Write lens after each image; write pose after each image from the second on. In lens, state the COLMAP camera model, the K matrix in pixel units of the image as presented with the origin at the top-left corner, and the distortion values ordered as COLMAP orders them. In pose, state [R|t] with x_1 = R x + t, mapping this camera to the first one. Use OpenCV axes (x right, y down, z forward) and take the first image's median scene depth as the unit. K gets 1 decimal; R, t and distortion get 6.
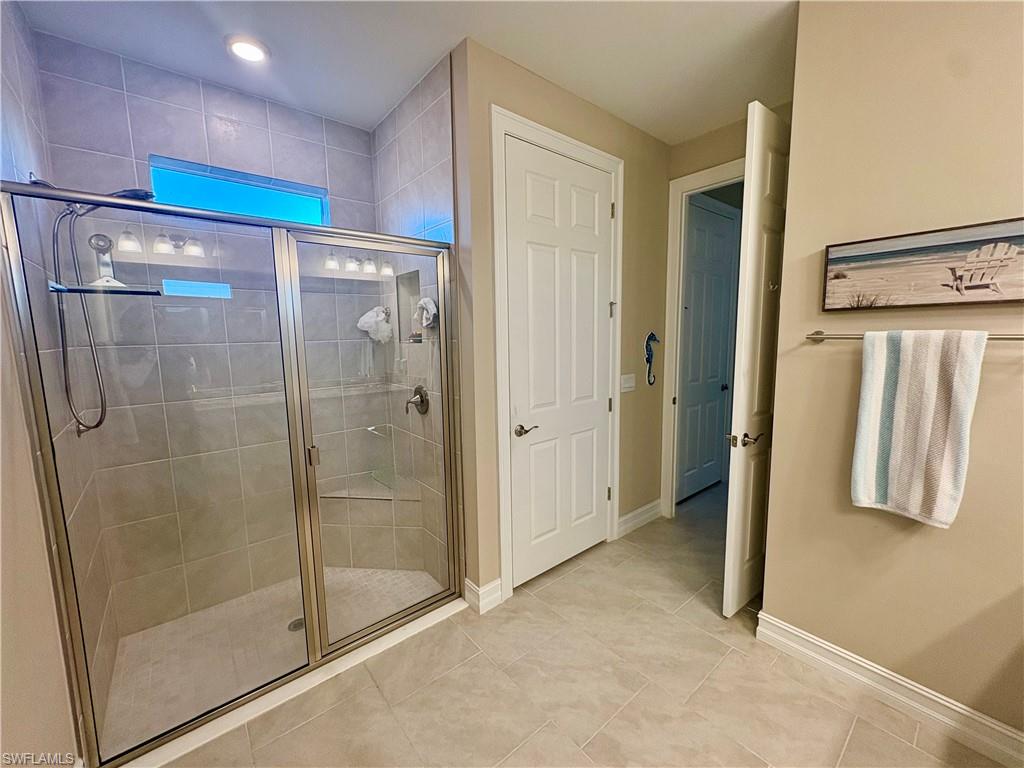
lens RADIAL K [[409.1, 0, 509.6], [0, 409.1, 387.5], [0, 0, 1]] dist [0.000725, 0.000087]
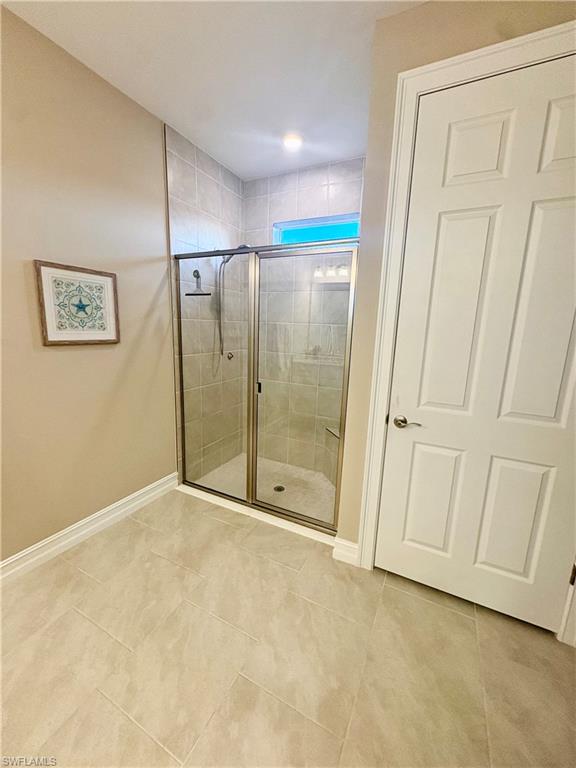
lens RADIAL K [[306.8, 0, 287.9], [0, 306.8, 384.0], [0, 0, 1]] dist [0.000725, 0.000087]
pose [[0.394553, 0.205708, -0.895551, 0.555568], [-0.153267, 0.975699, 0.156594, -0.055524], [0.906001, 0.075474, 0.416493, 0.457191]]
